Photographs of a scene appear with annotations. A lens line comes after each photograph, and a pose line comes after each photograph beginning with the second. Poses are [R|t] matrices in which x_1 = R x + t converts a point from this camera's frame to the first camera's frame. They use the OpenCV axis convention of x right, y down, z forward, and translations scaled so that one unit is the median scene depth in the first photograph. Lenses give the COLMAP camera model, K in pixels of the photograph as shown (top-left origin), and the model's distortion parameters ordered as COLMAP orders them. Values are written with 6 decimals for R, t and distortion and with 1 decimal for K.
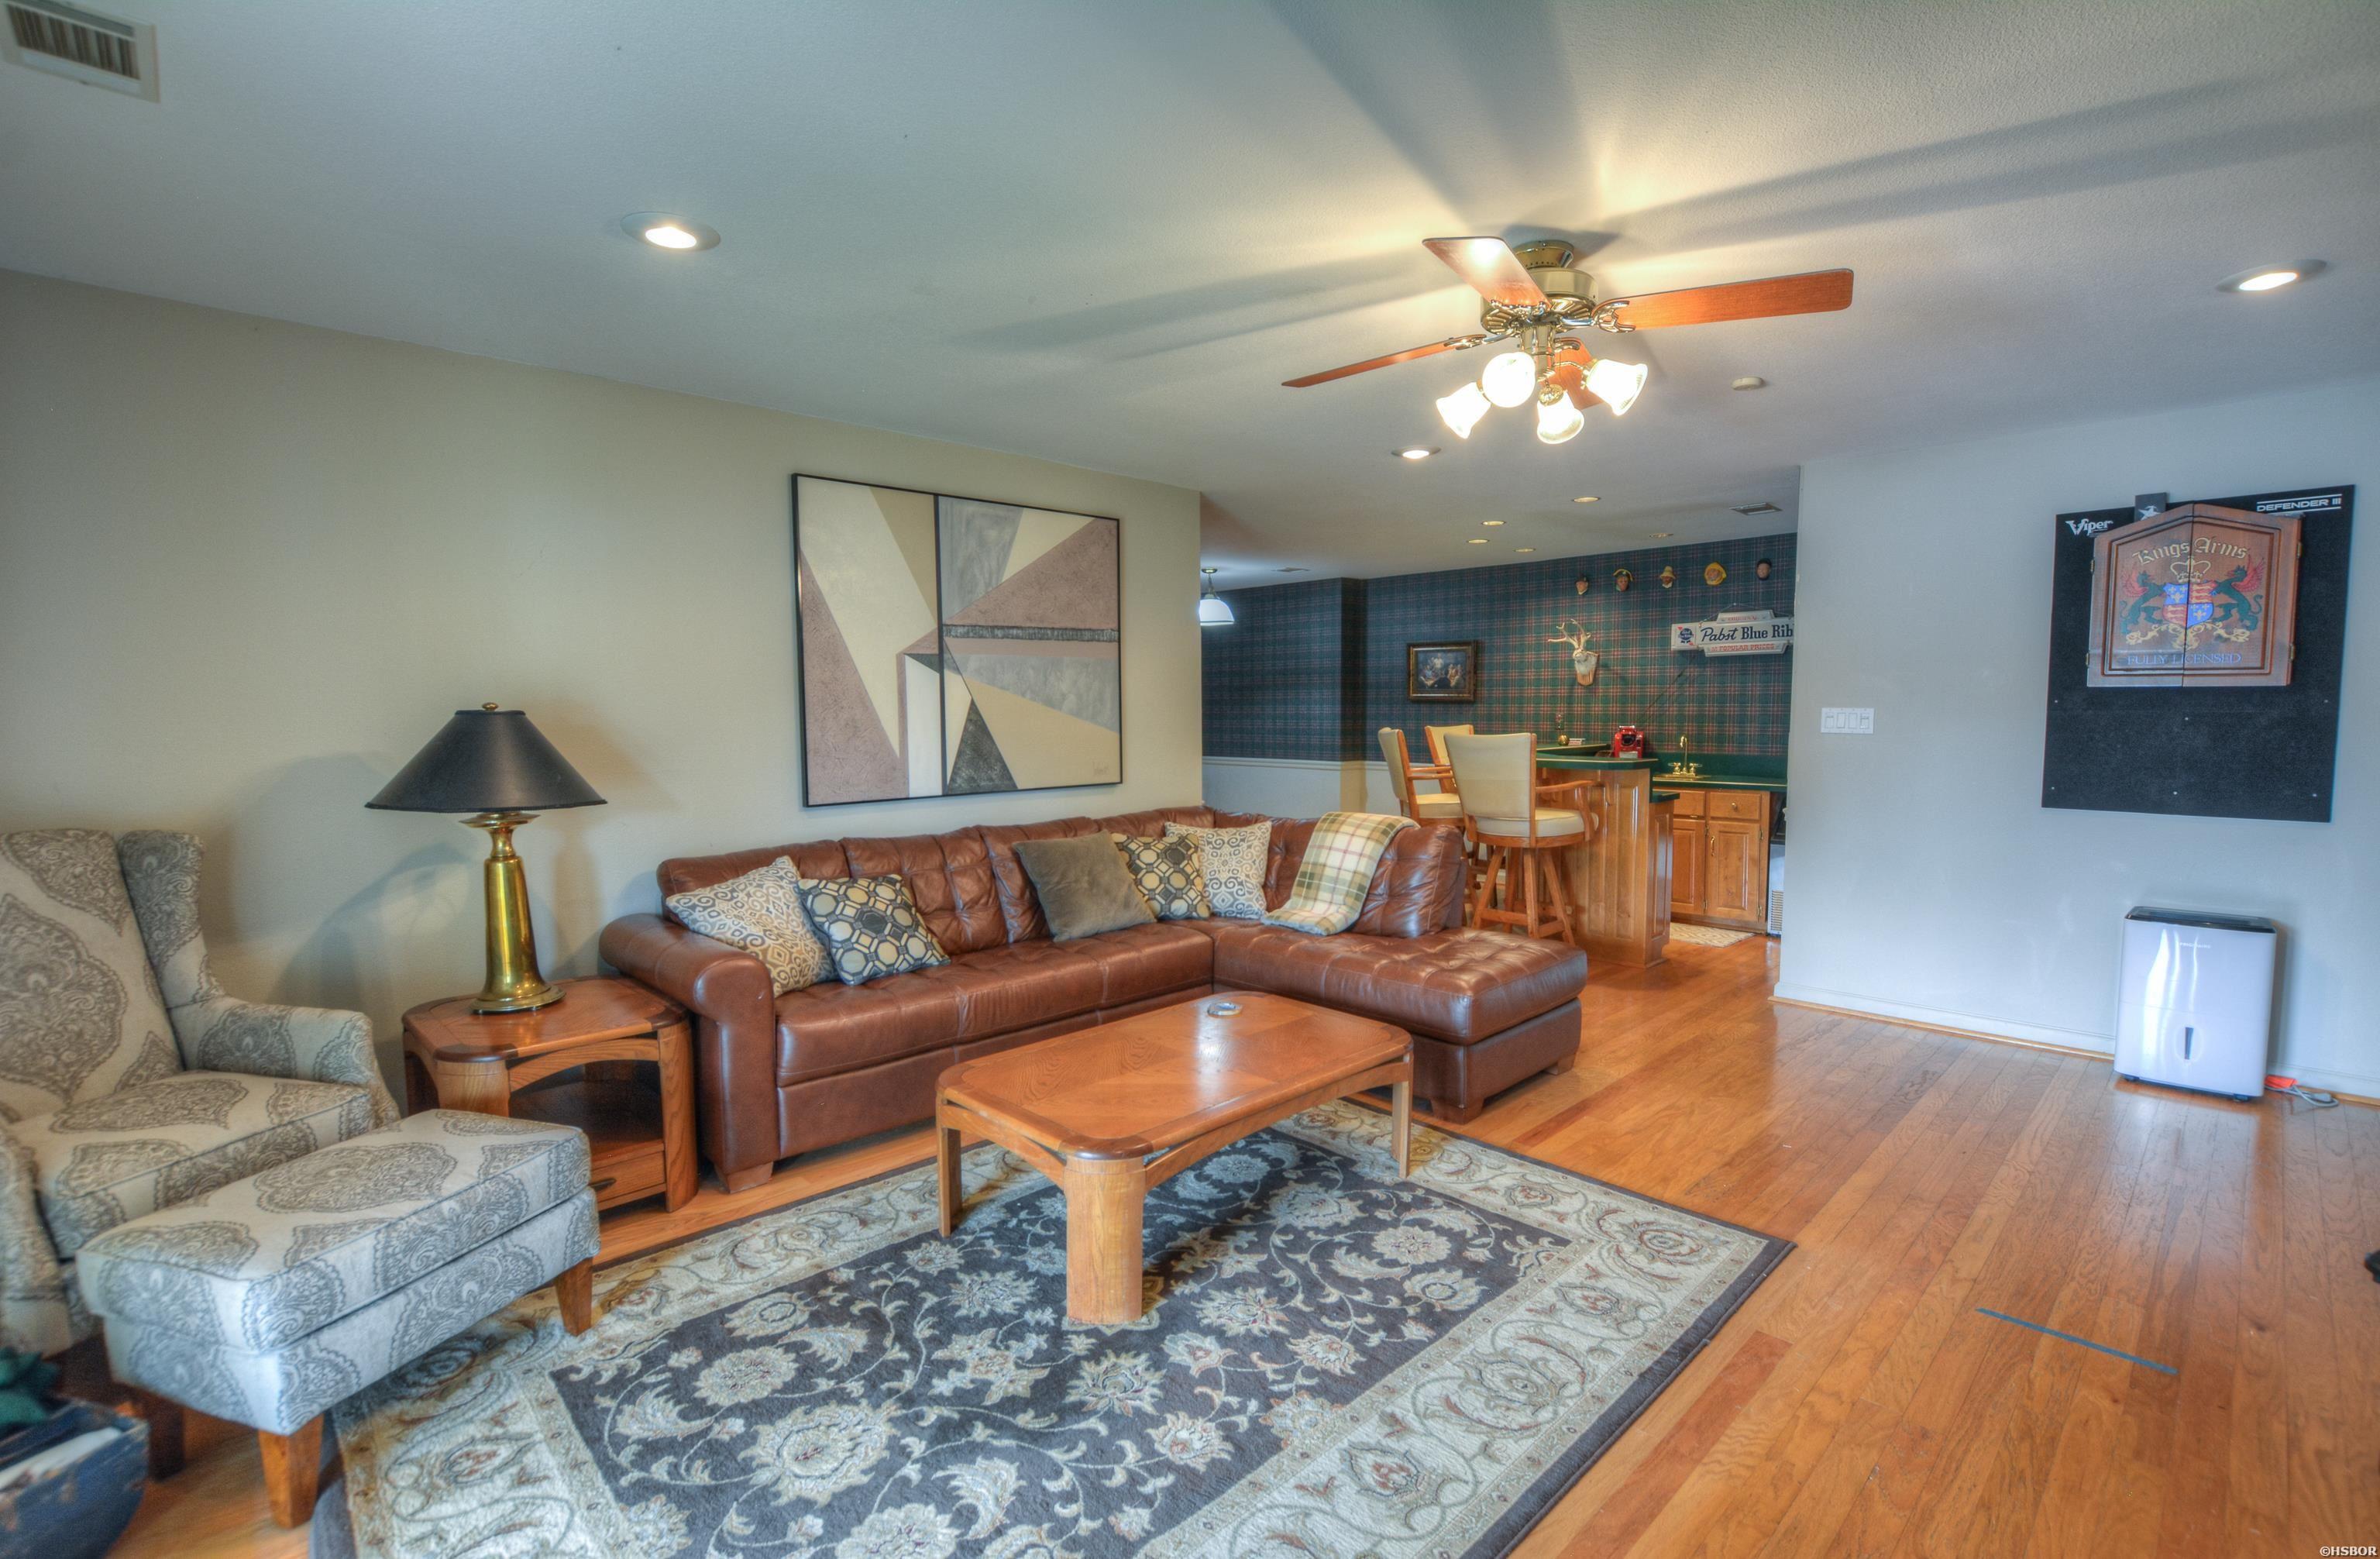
lens RADIAL K [[1061.4, 0, 1180.6], [0, 1061.4, 791.8], [0, 0, 1]] dist [-0.029837, -0.000109]
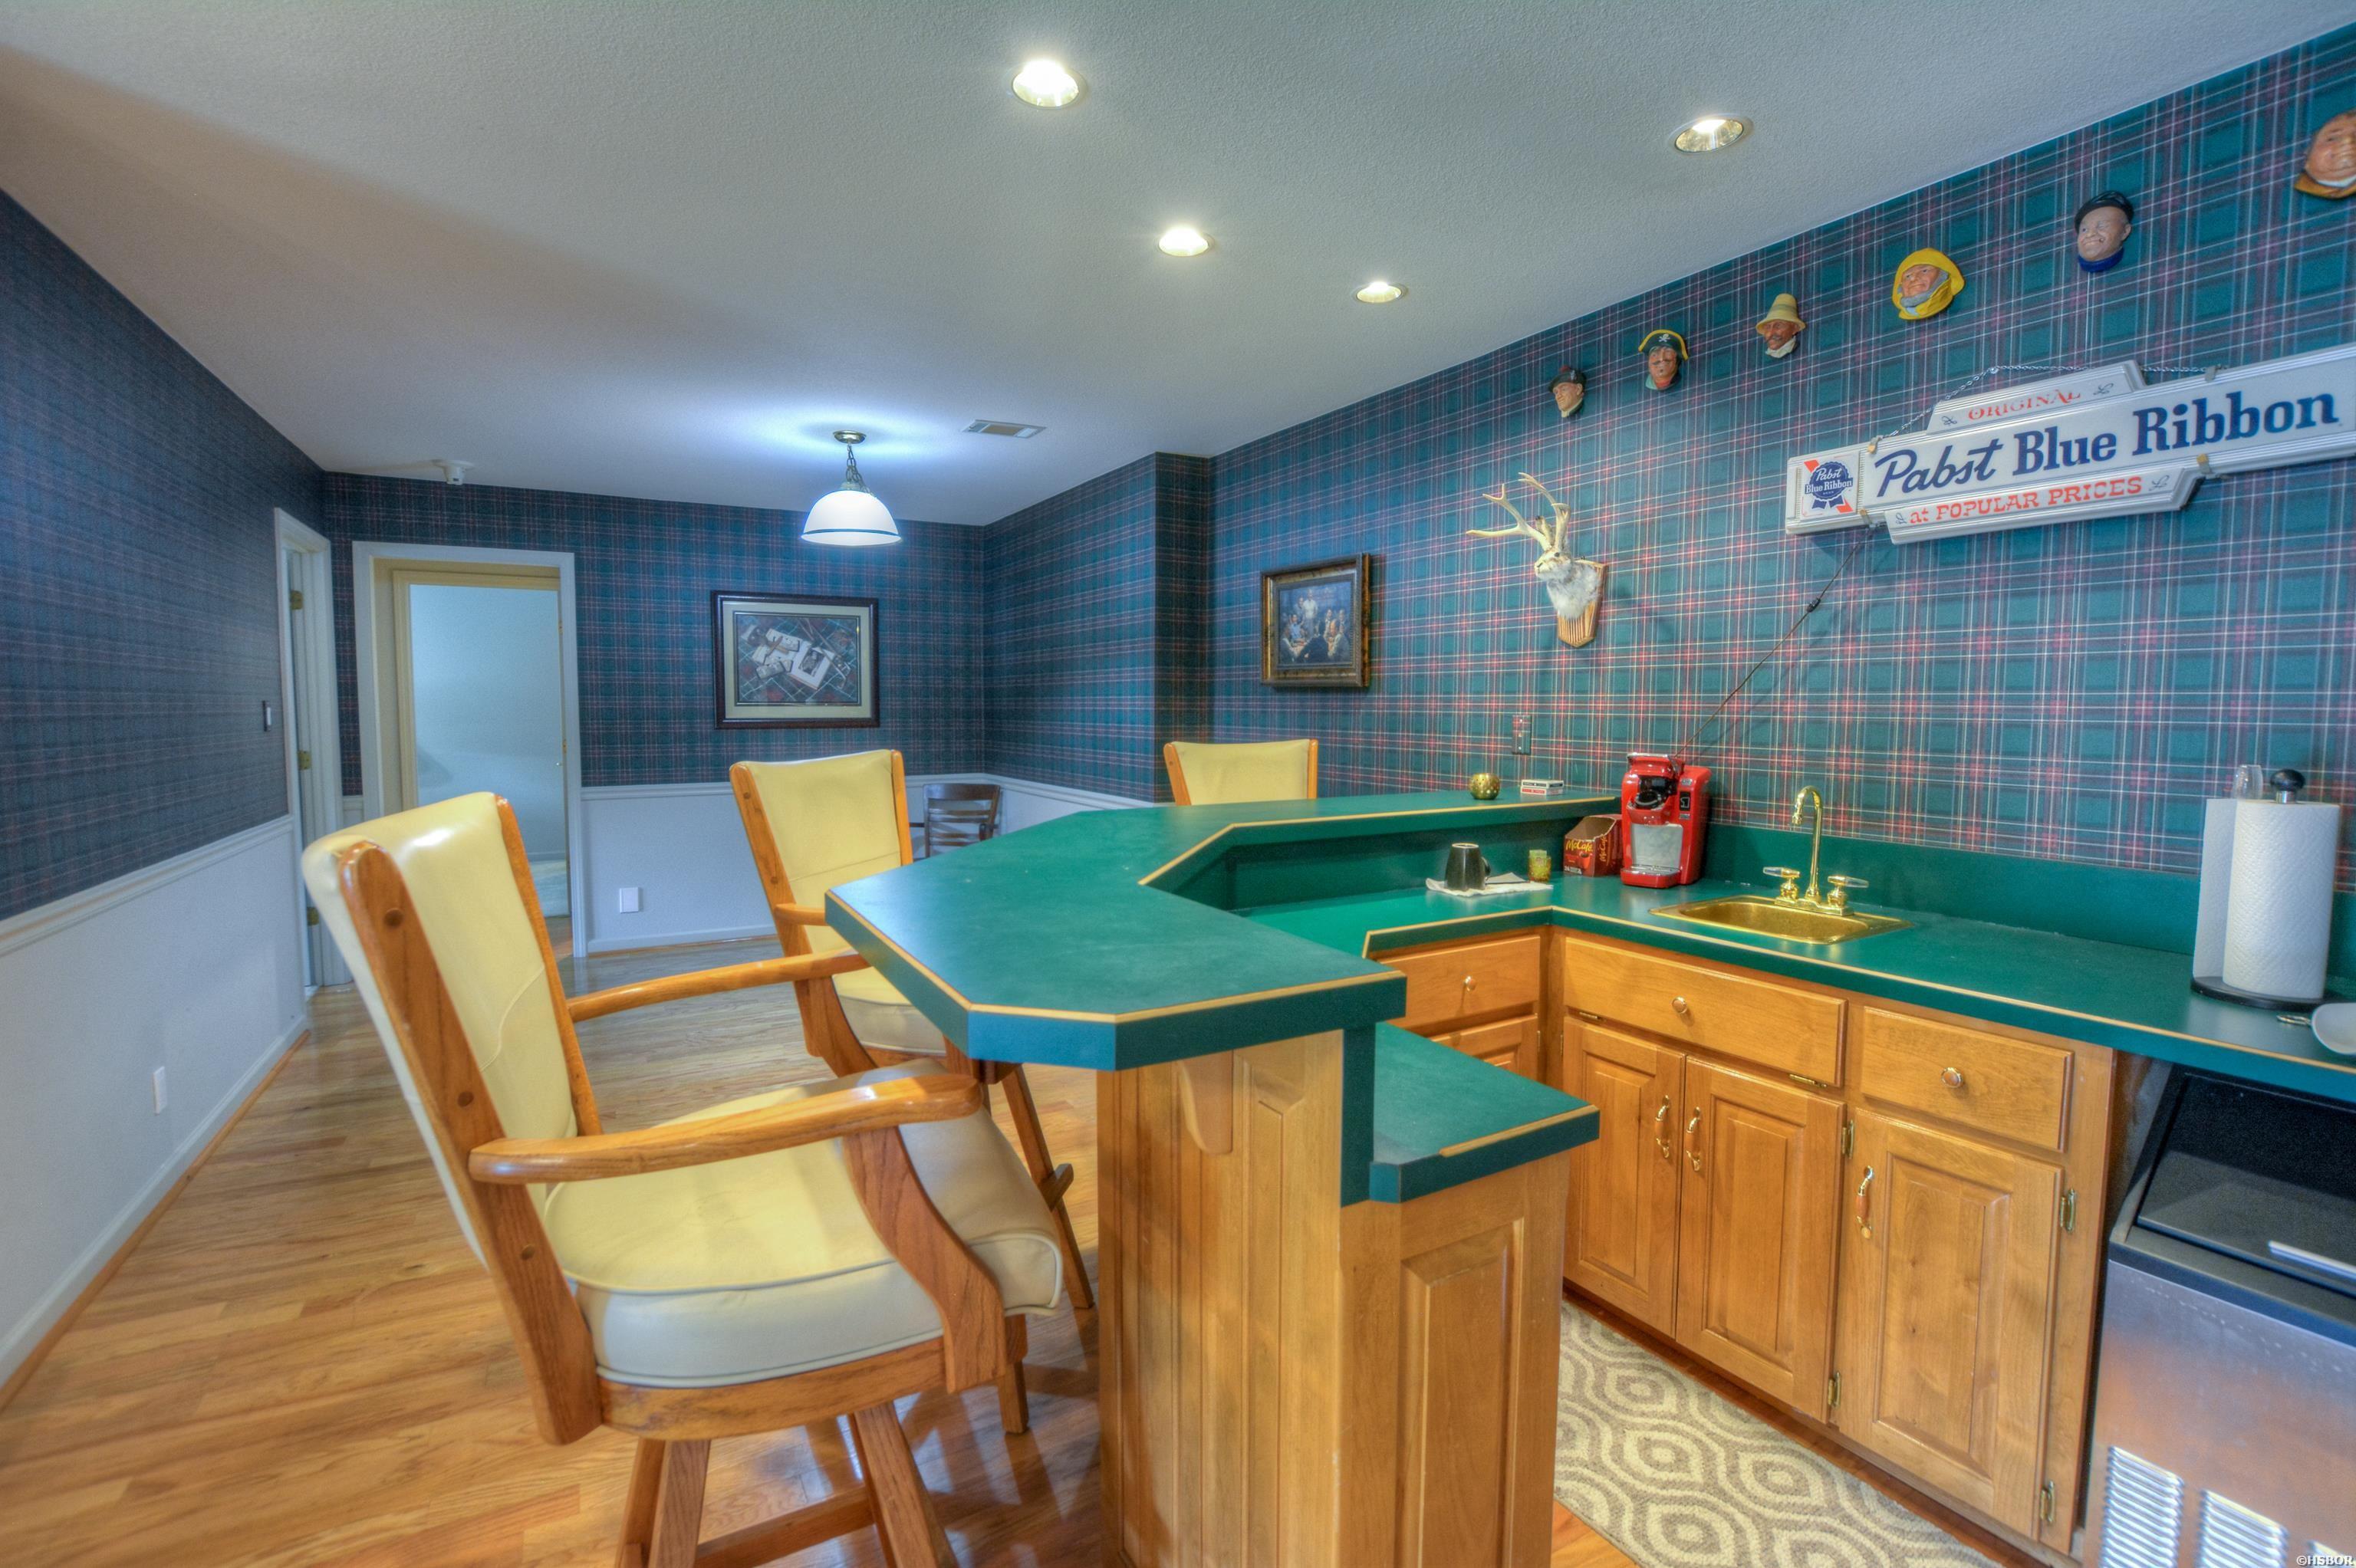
lens RADIAL K [[1034.4, 0, 1172.1], [0, 1034.4, 778.3], [0, 0, 1]] dist [-0.031679, 0.002517]
pose [[0.971590, 0.023070, -0.235544, 0.392403], [-0.025085, 0.999670, -0.005561, -0.053611], [0.235338, 0.011311, 0.971848, 0.705378]]
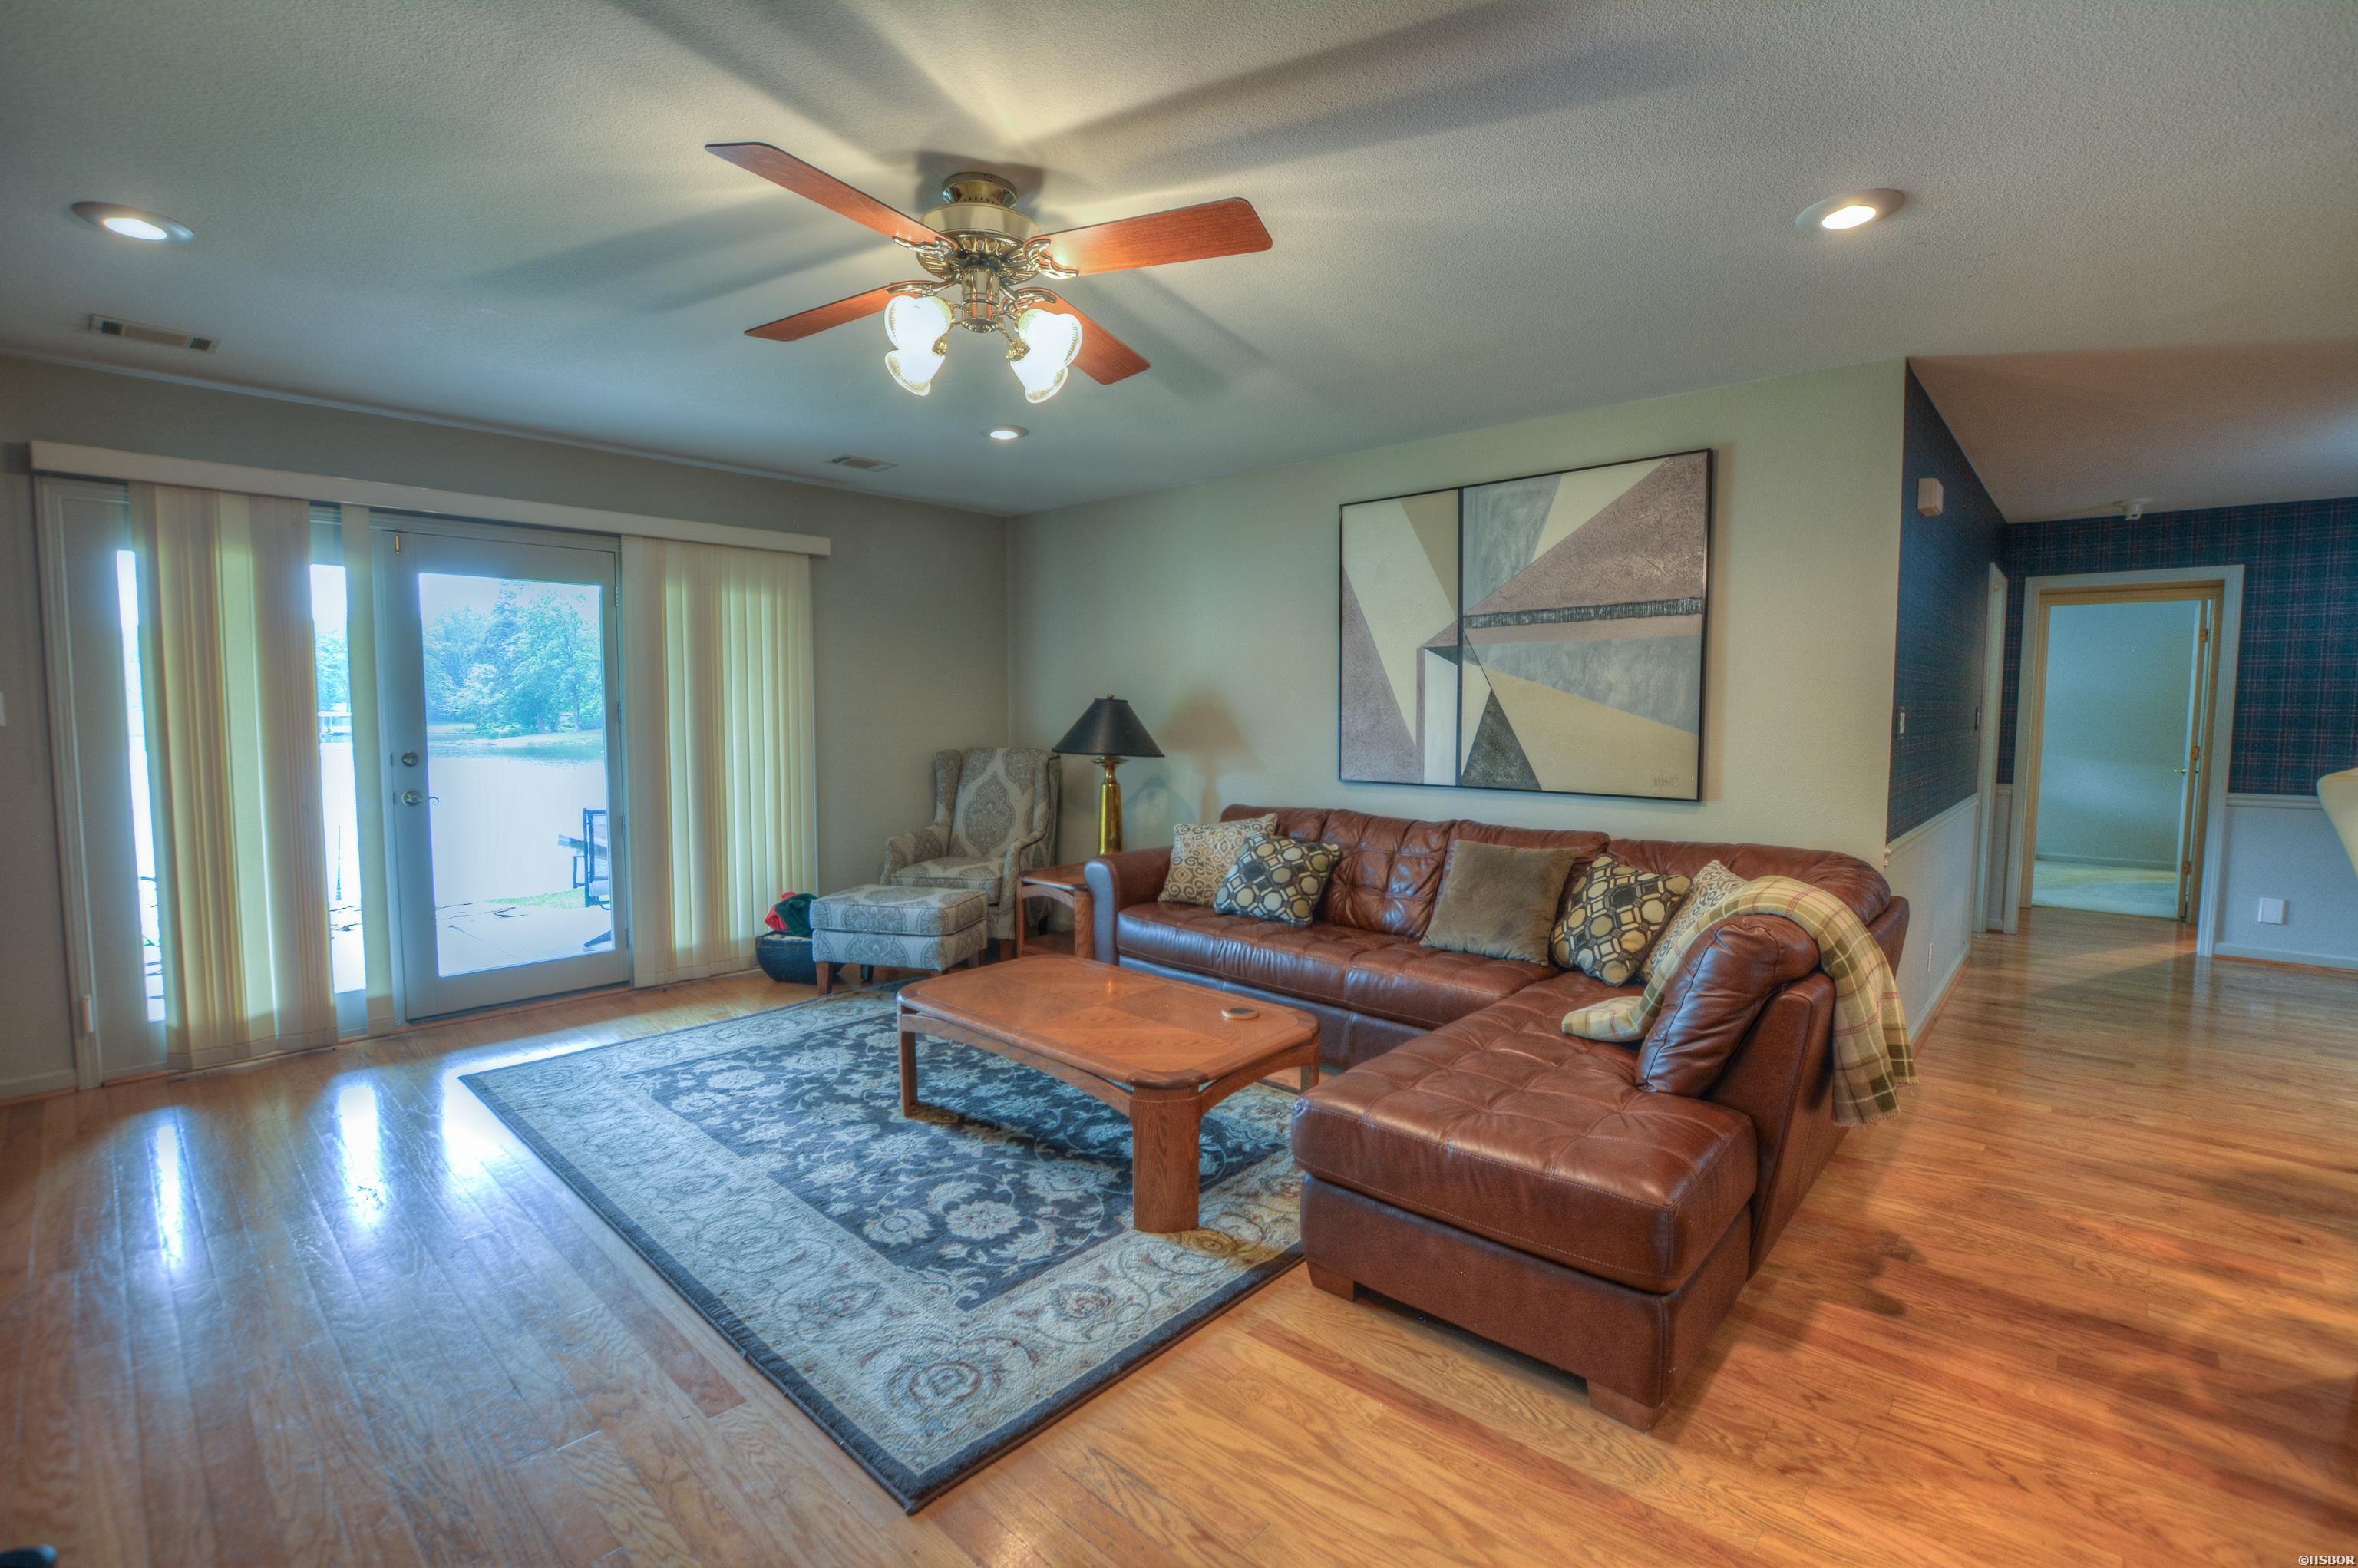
lens RADIAL K [[1035.3, 0, 1170.4], [0, 1035.3, 779.1], [0, 0, 1]] dist [-0.031679, 0.002517]
pose [[0.070071, 0.077567, -0.994522, 0.502630], [-0.084301, 0.993866, 0.071577, -0.034894], [0.993974, 0.078824, 0.076180, 0.451038]]
